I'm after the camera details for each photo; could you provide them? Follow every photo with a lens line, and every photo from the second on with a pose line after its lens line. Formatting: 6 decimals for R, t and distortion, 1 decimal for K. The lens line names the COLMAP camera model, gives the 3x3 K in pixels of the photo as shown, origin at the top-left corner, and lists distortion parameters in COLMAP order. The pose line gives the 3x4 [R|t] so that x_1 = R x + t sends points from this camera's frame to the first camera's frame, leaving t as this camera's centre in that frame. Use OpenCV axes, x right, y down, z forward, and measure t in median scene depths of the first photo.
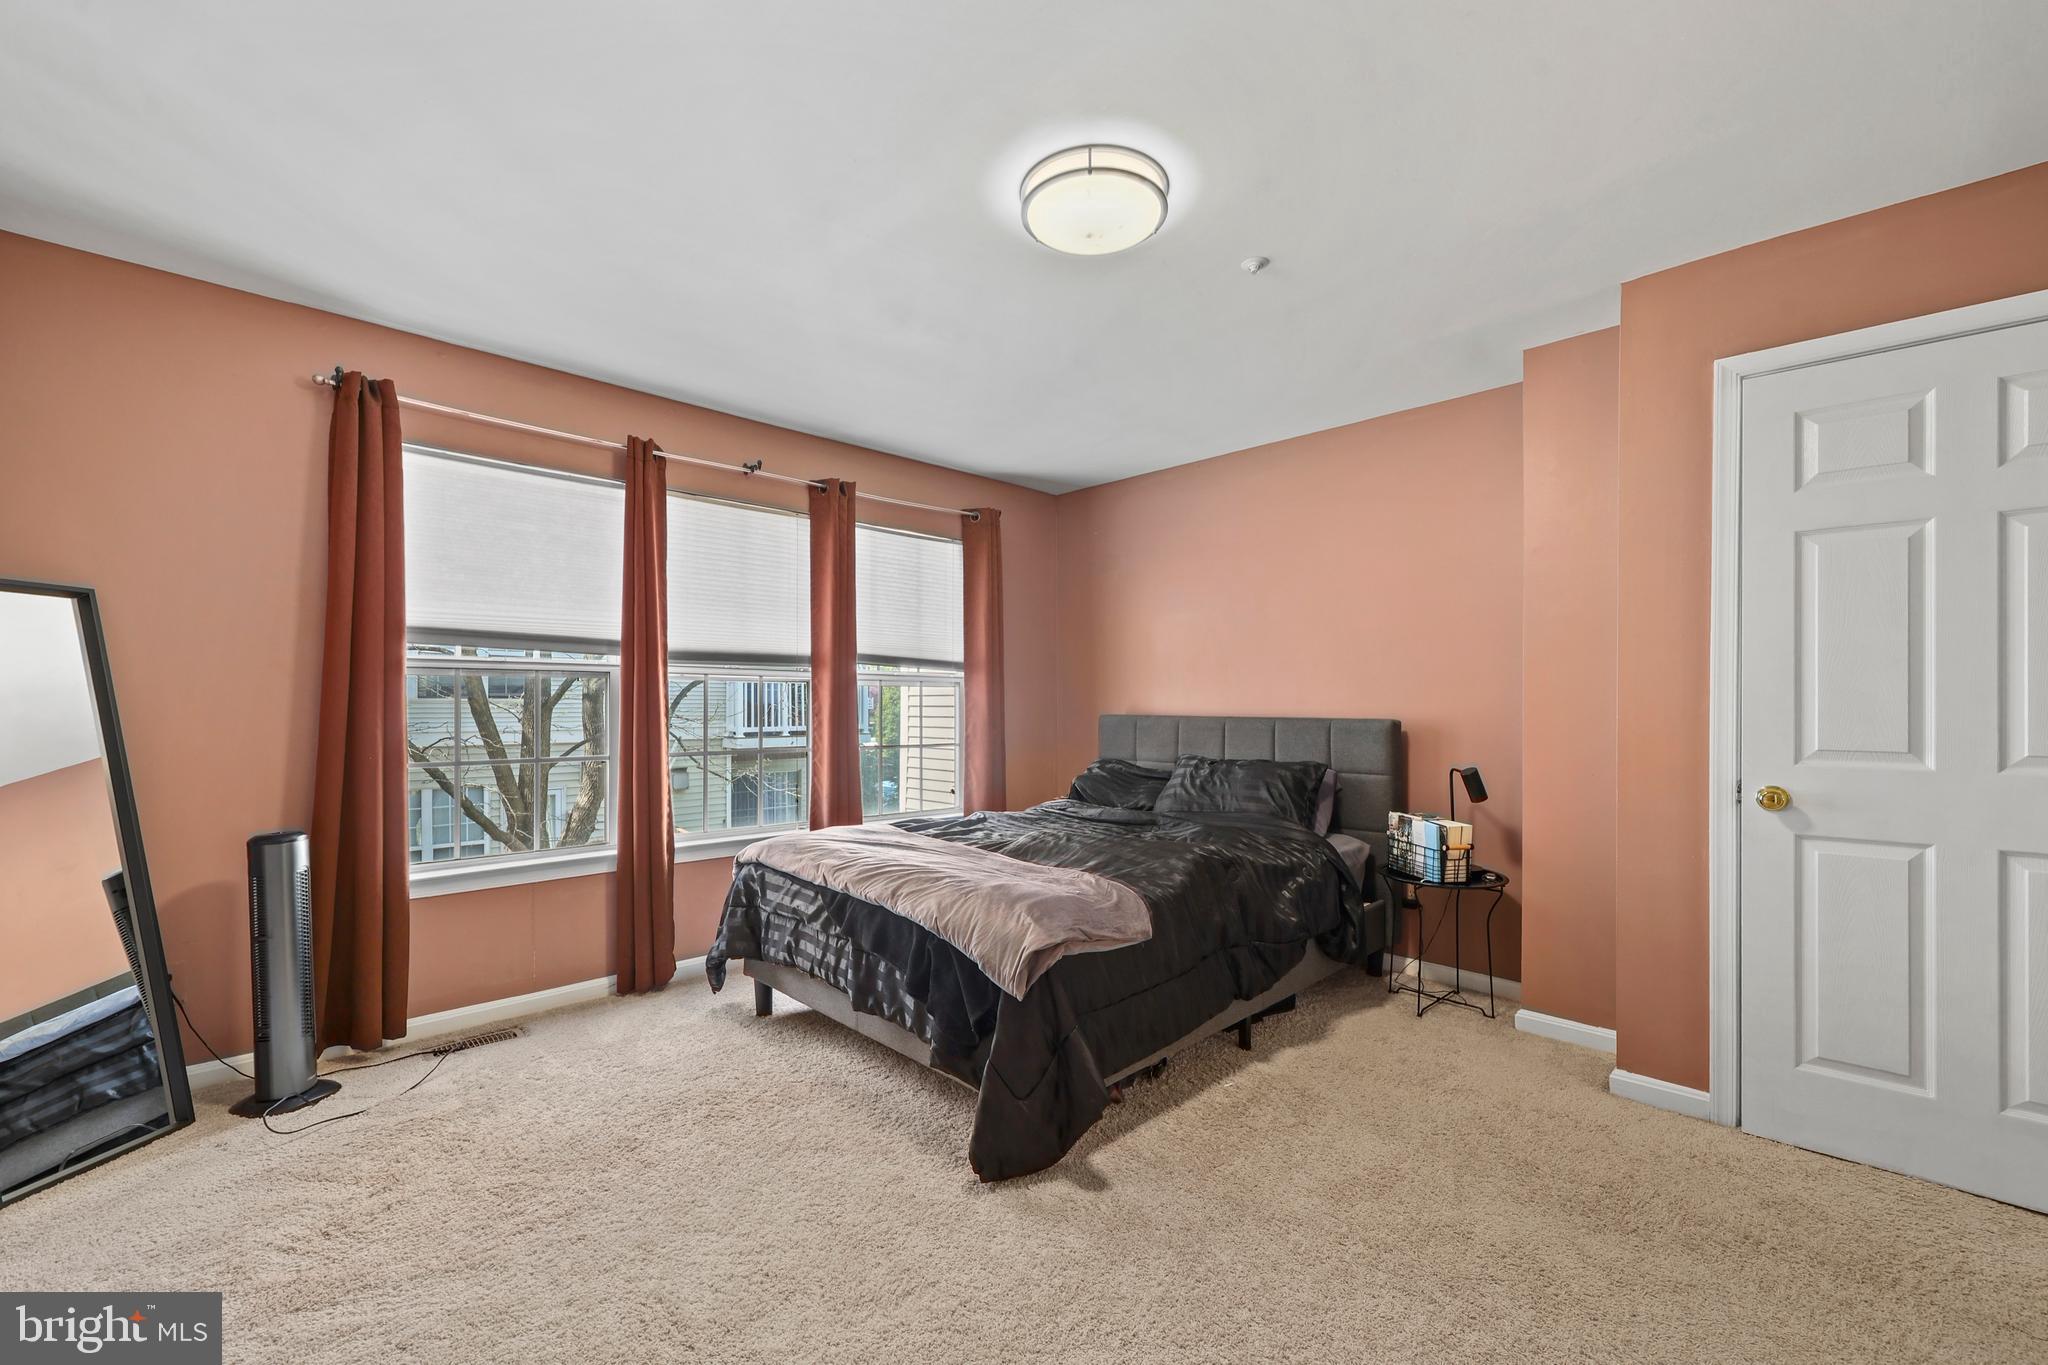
lens RADIAL K [[845.6, 0, 1016.5], [0, 845.6, 704.1], [0, 0, 1]] dist [0.002105, 0.000152]
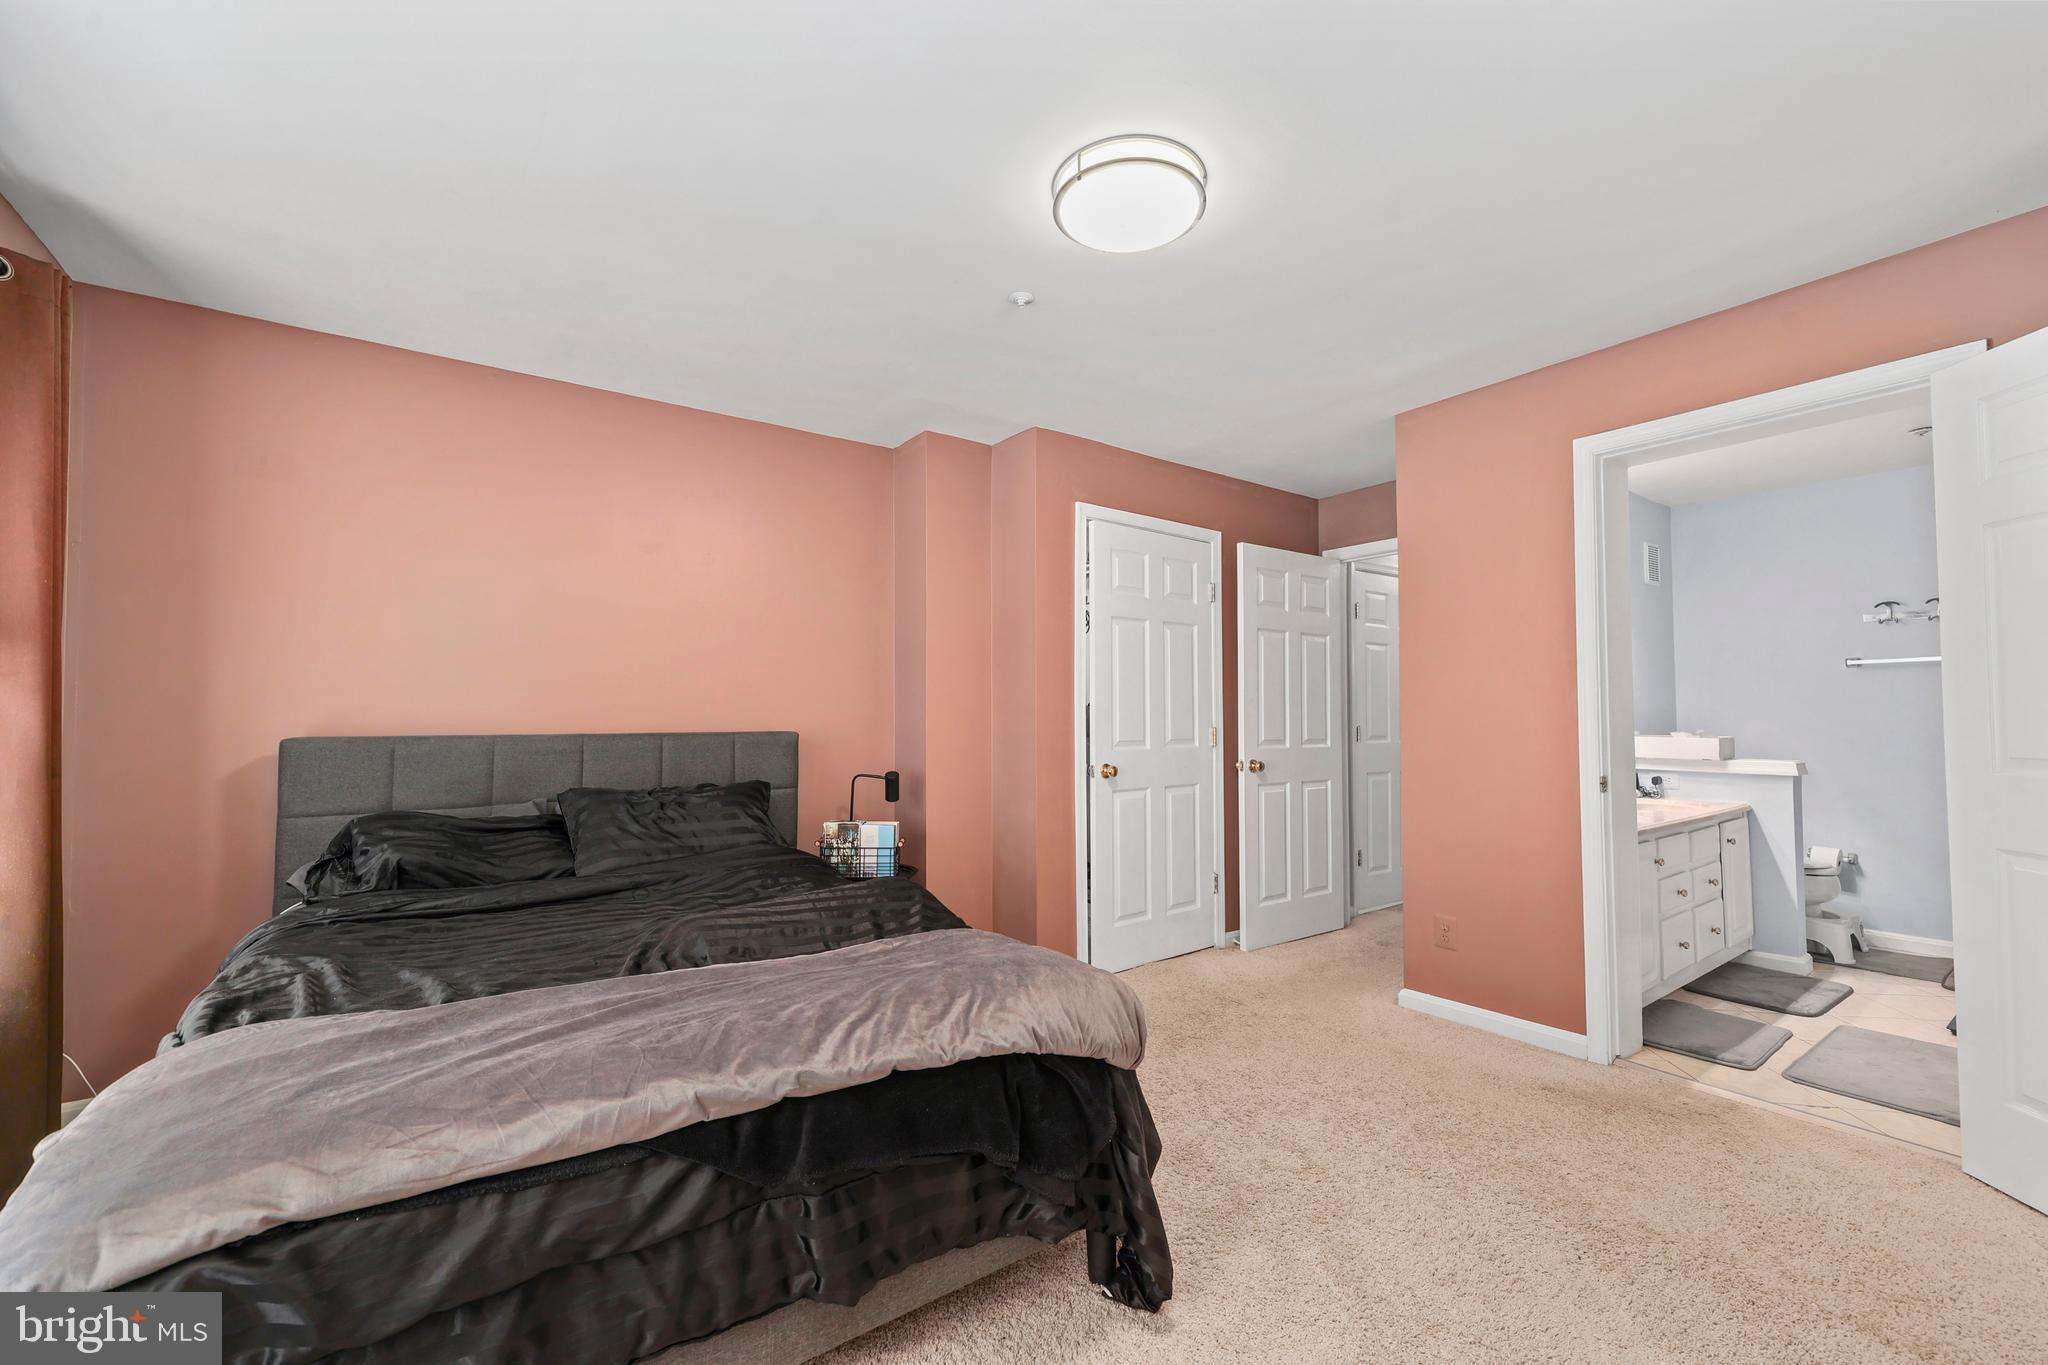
lens RADIAL K [[824.0, 0, 1052.5], [0, 824.0, 687.8], [0, 0, 1]] dist [0.000327, -0.000036]
pose [[0.130299, 0.027724, 0.991087, -0.530772], [0.000511, 0.999607, -0.028030, -0.007094], [-0.991475, 0.004159, 0.130233, 0.620074]]
